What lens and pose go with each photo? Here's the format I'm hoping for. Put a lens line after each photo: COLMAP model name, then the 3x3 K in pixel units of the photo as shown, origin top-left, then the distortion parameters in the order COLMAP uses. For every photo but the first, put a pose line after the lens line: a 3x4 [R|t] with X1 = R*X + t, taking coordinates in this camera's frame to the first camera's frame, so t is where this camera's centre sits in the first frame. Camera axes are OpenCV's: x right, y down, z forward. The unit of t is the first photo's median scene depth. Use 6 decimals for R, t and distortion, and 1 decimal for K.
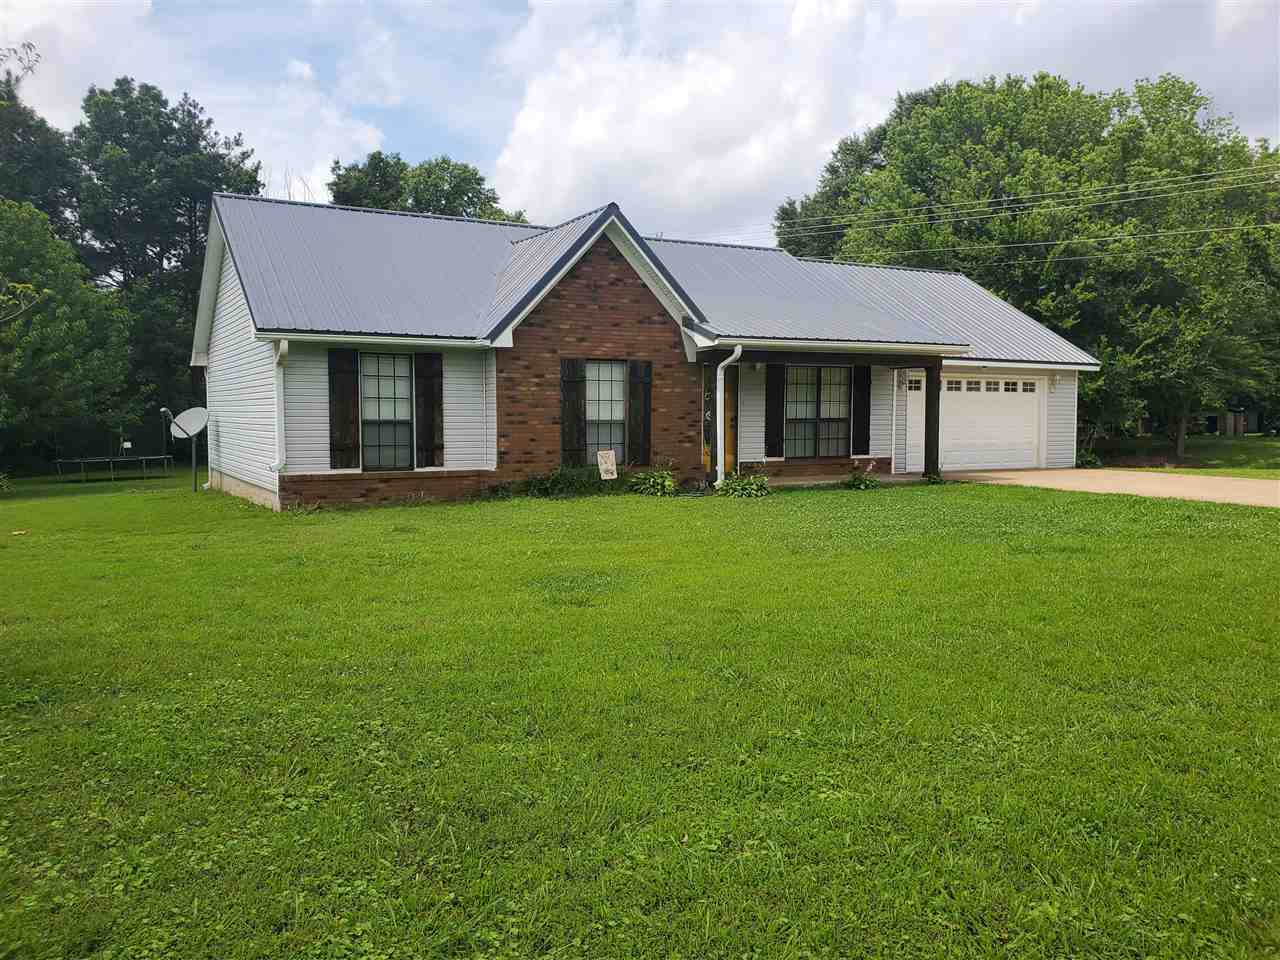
lens RADIAL K [[975.2, 0, 575.8], [0, 975.2, 498.3], [0, 0, 1]] dist [0.023359, -0.020698]
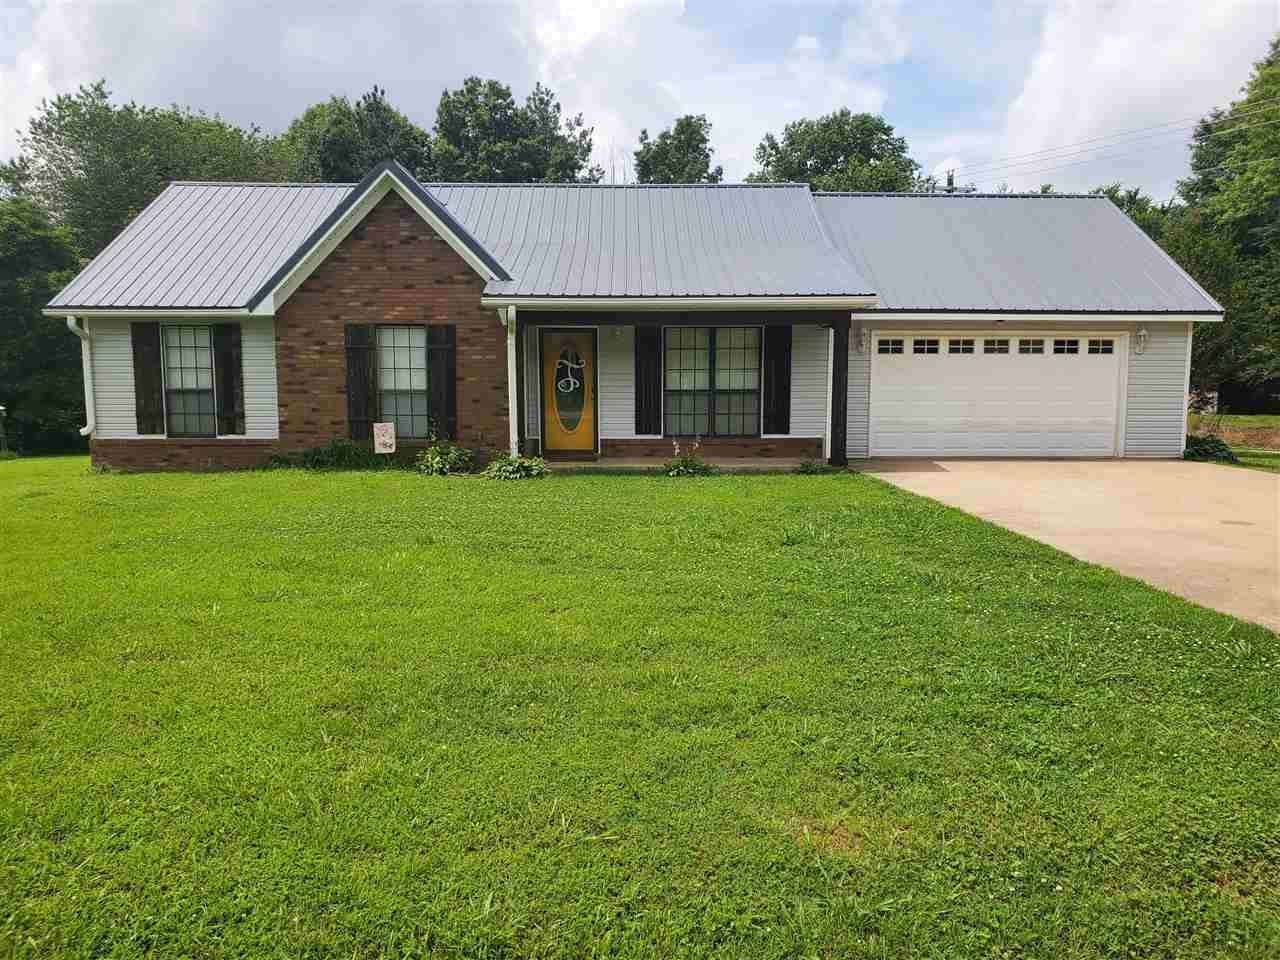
lens RADIAL K [[975.2, 0, 639.8], [0, 975.2, 481.8], [0, 0, 1]] dist [0.023359, -0.020698]
pose [[0.890677, 0.048673, -0.452024, 0.658657], [-0.040151, 0.998789, 0.028433, -0.027920], [0.452860, -0.007176, 0.891553, 0.268988]]
